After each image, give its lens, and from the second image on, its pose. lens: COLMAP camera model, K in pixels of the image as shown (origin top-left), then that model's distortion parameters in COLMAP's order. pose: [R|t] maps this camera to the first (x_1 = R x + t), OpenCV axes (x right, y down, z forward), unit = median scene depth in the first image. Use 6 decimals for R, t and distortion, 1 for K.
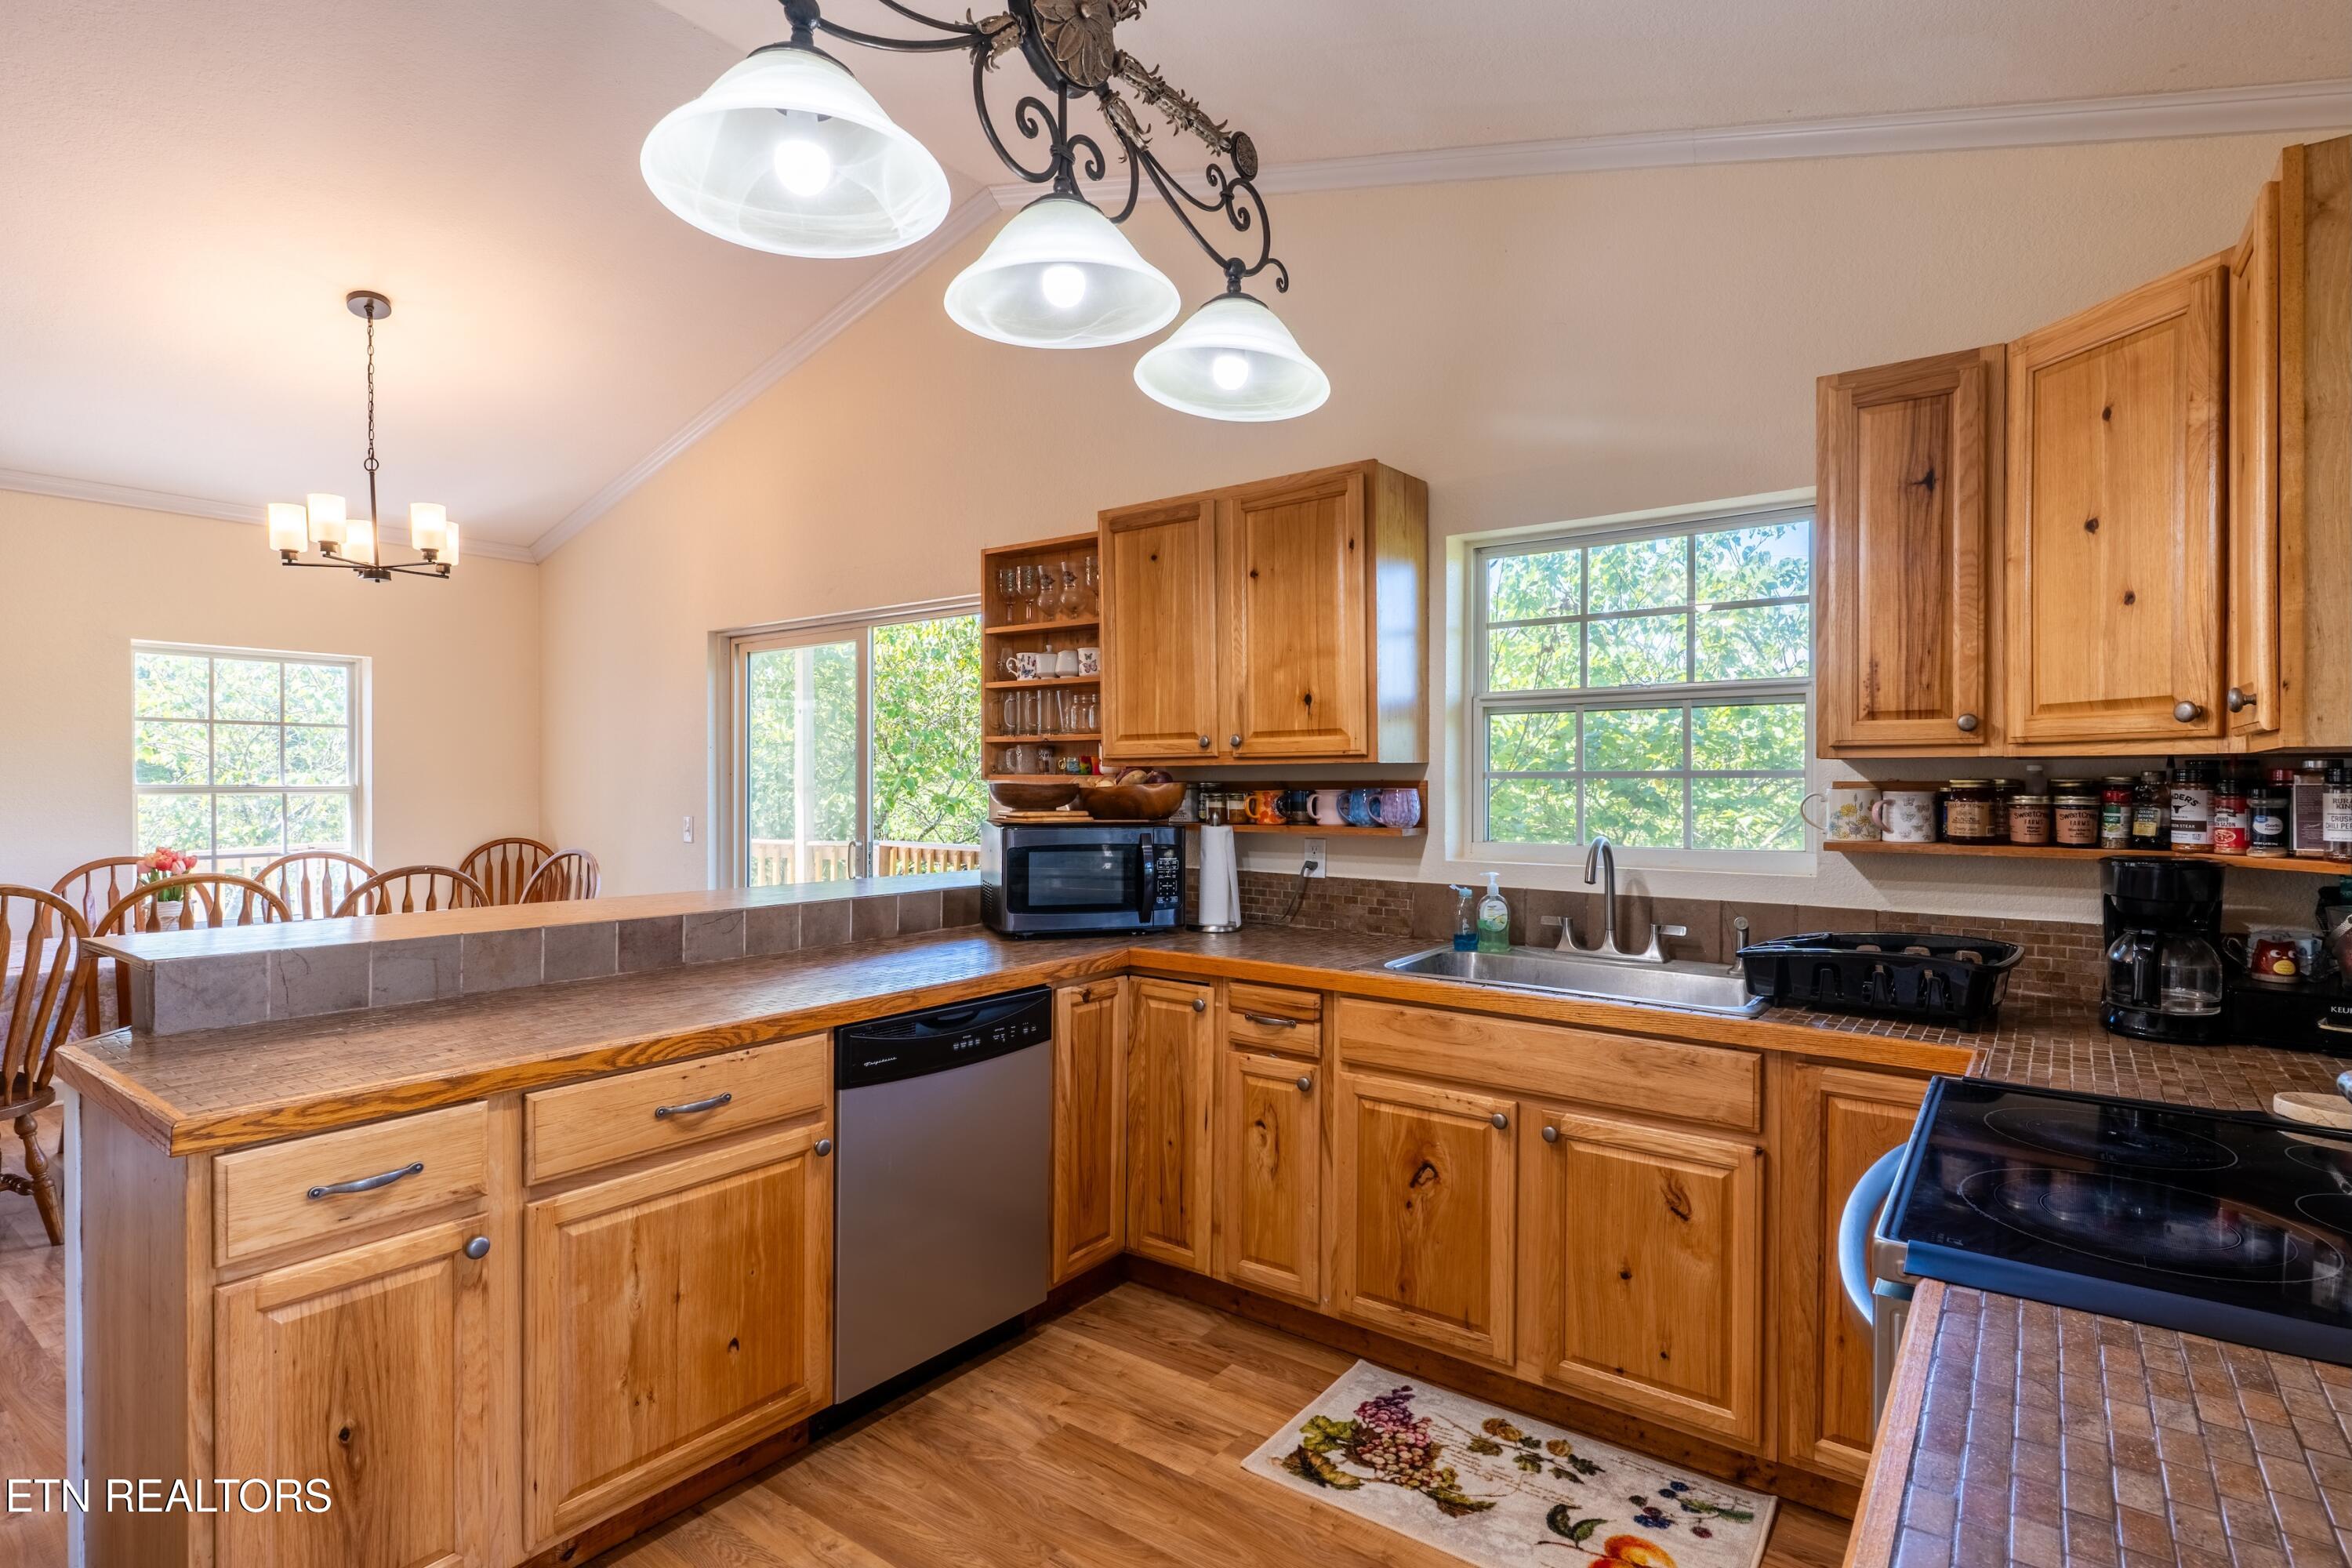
lens RADIAL K [[1165.2, 0, 1164.3], [0, 1165.2, 783.1], [0, 0, 1]] dist [-0.002378, 0.000546]
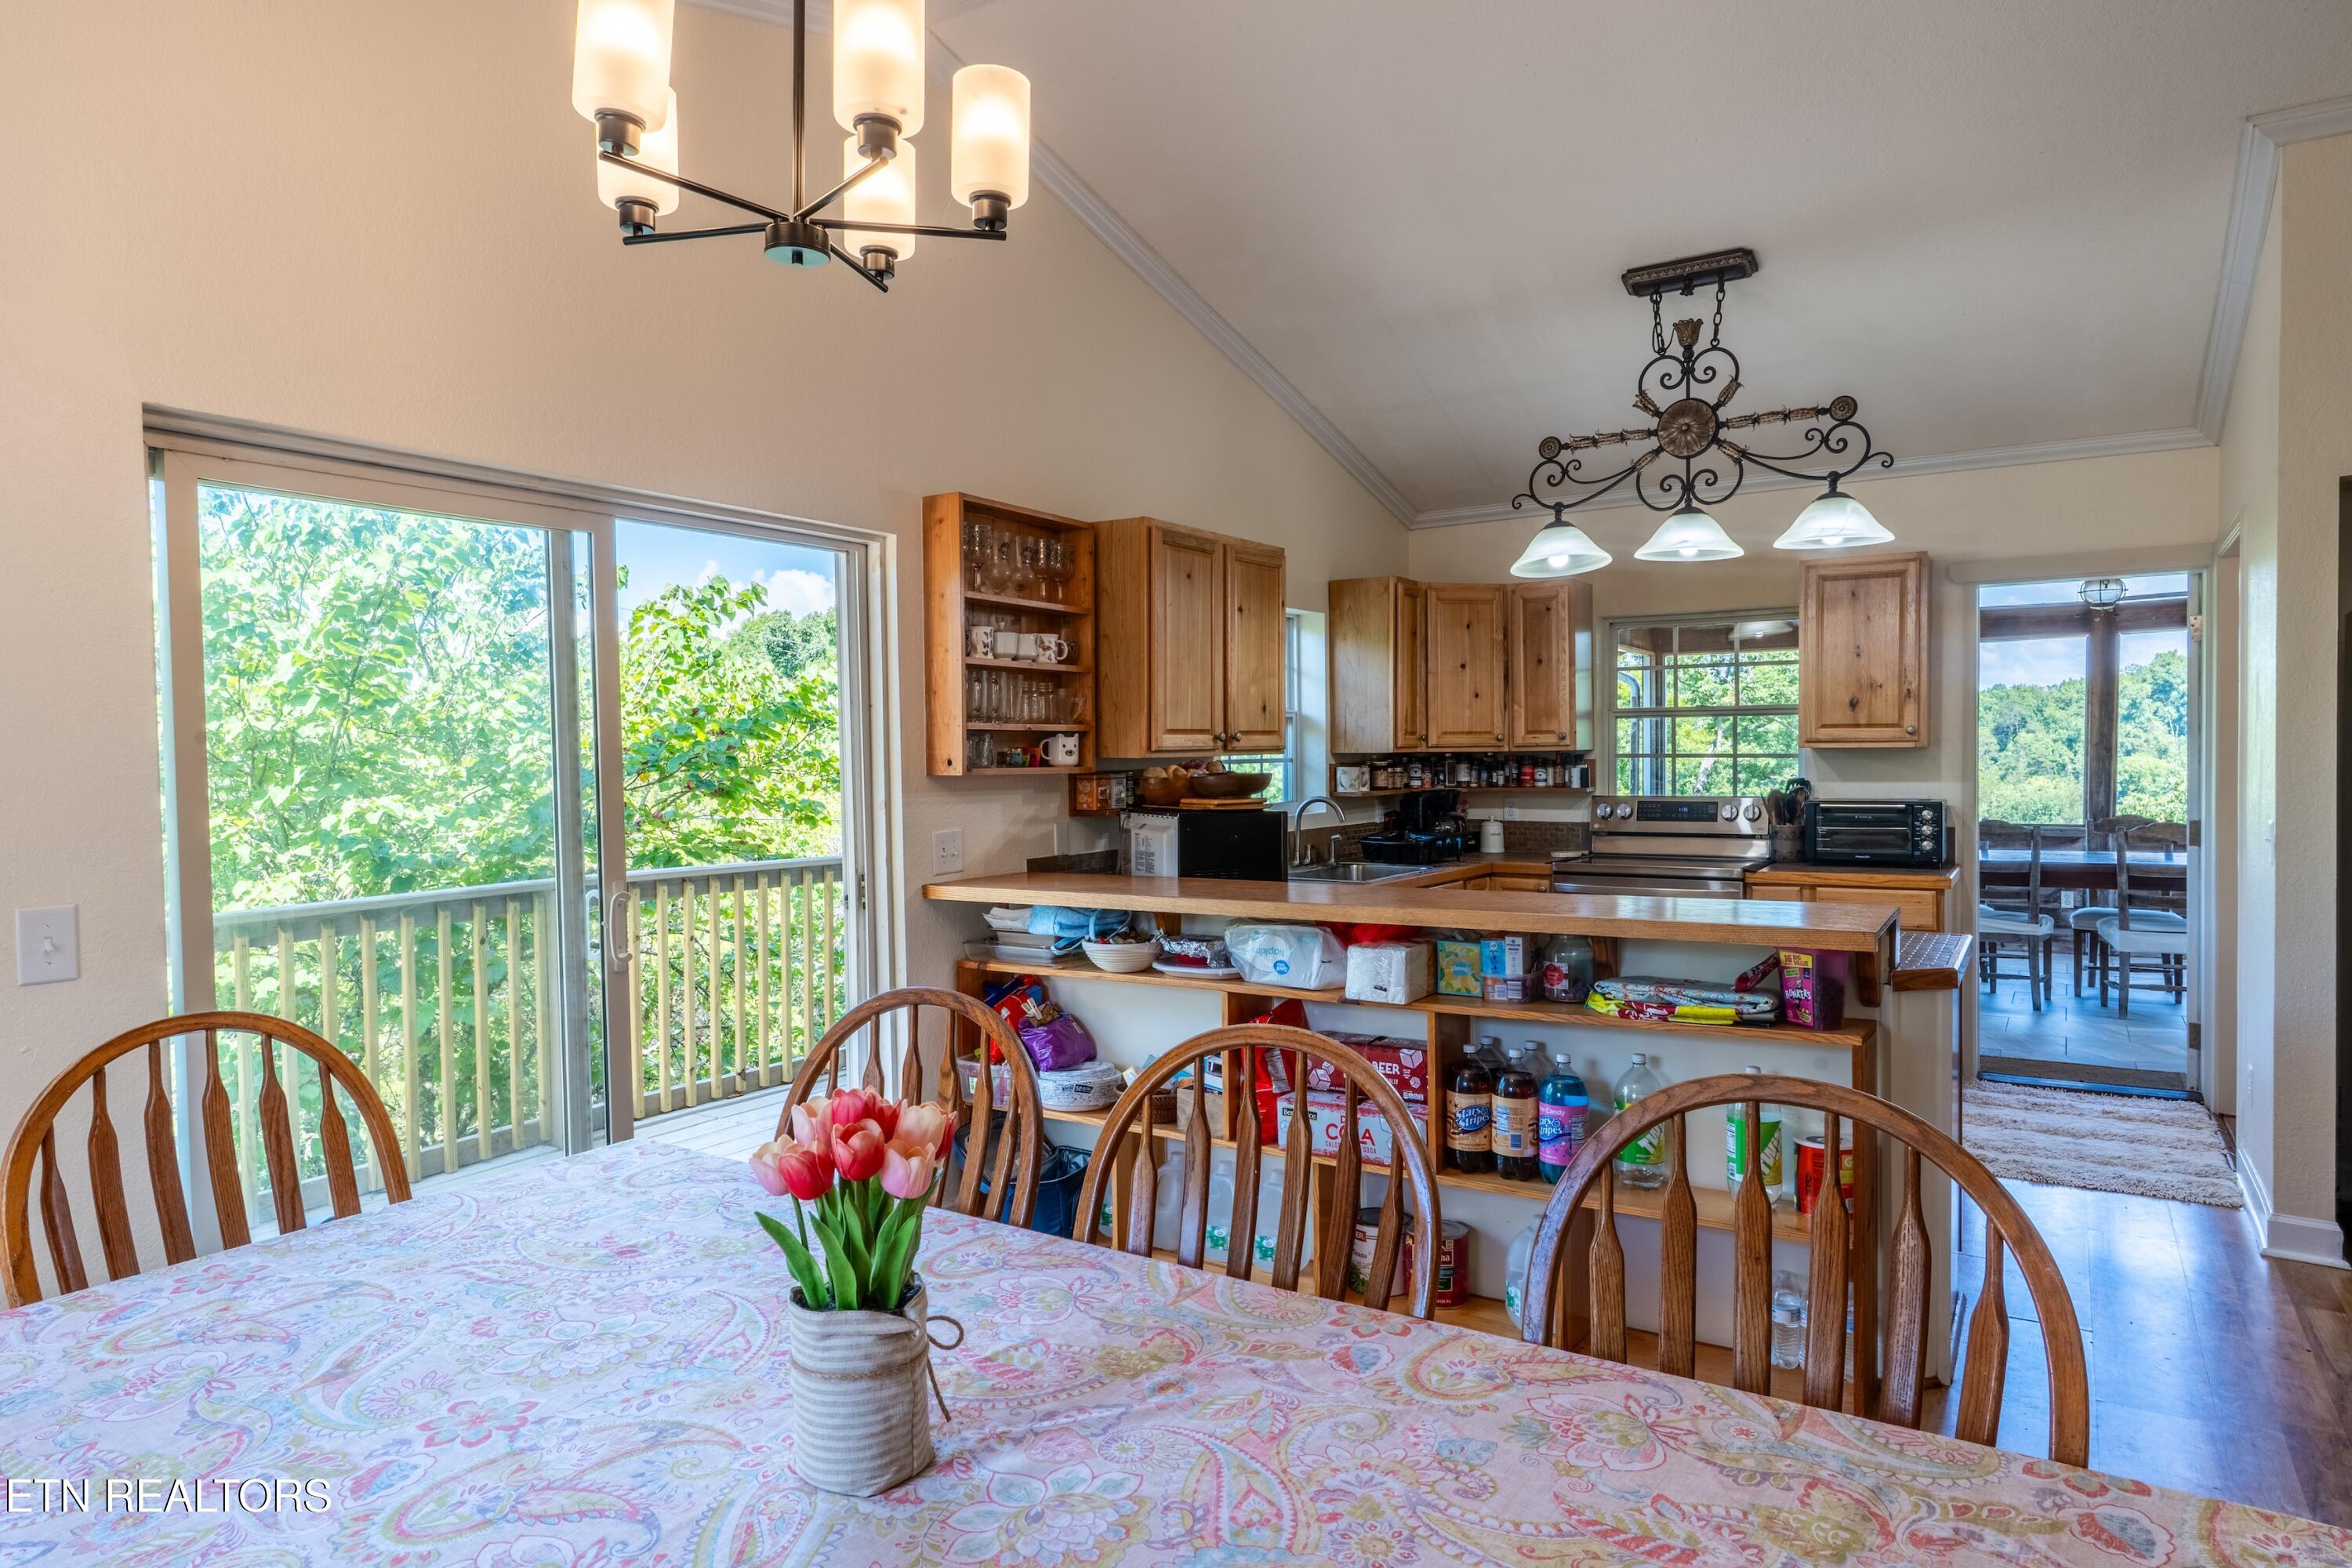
lens RADIAL K [[1371.4, 0, 1172.8], [0, 1371.4, 786.4], [0, 0, 1]] dist [-0.001565, 0.002912]
pose [[-0.071202, -0.024247, 0.997167, -1.686043], [0.016016, 0.999548, 0.025448, -0.025446], [-0.997333, 0.017782, -0.070781, 1.378236]]
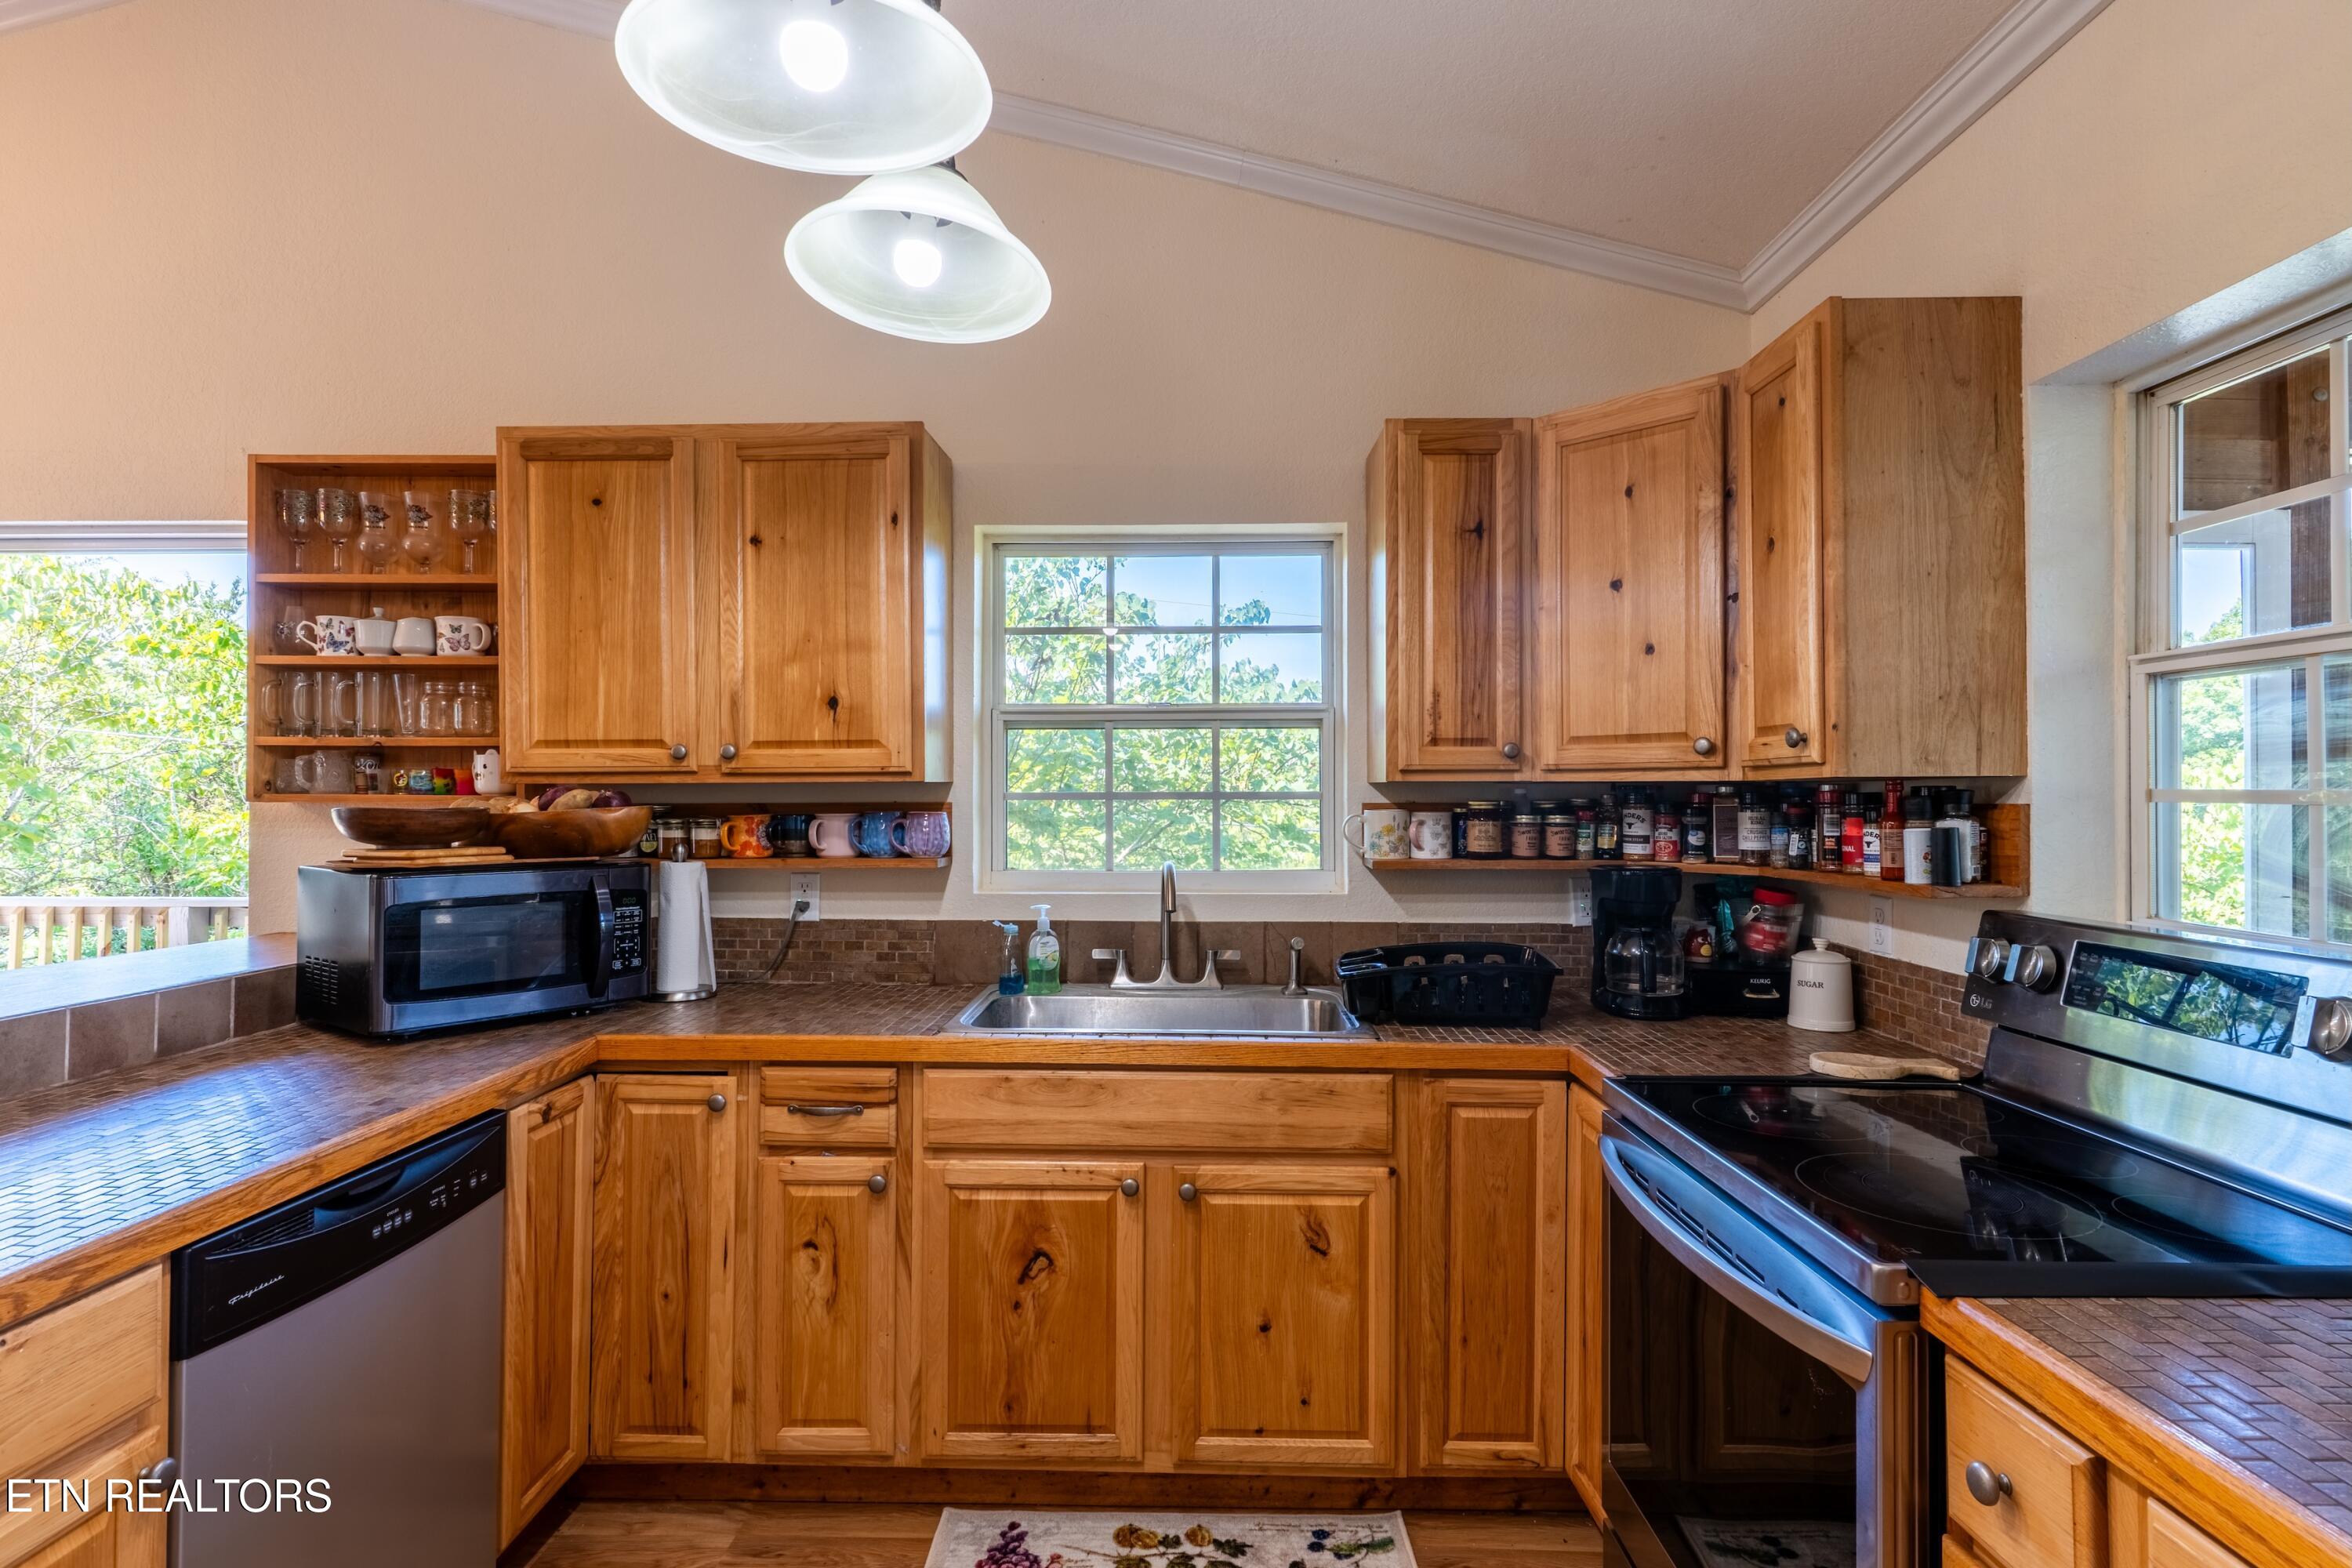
lens RADIAL K [[1197.9, 0, 1173.2], [0, 1197.9, 784.6], [0, 0, 1]] dist [0.000408, 0.000383]
pose [[0.808338, 0.006150, 0.588687, -0.197851], [0.001937, 0.999912, -0.013106, -0.004021], [-0.588716, 0.011734, 0.808255, 0.210578]]
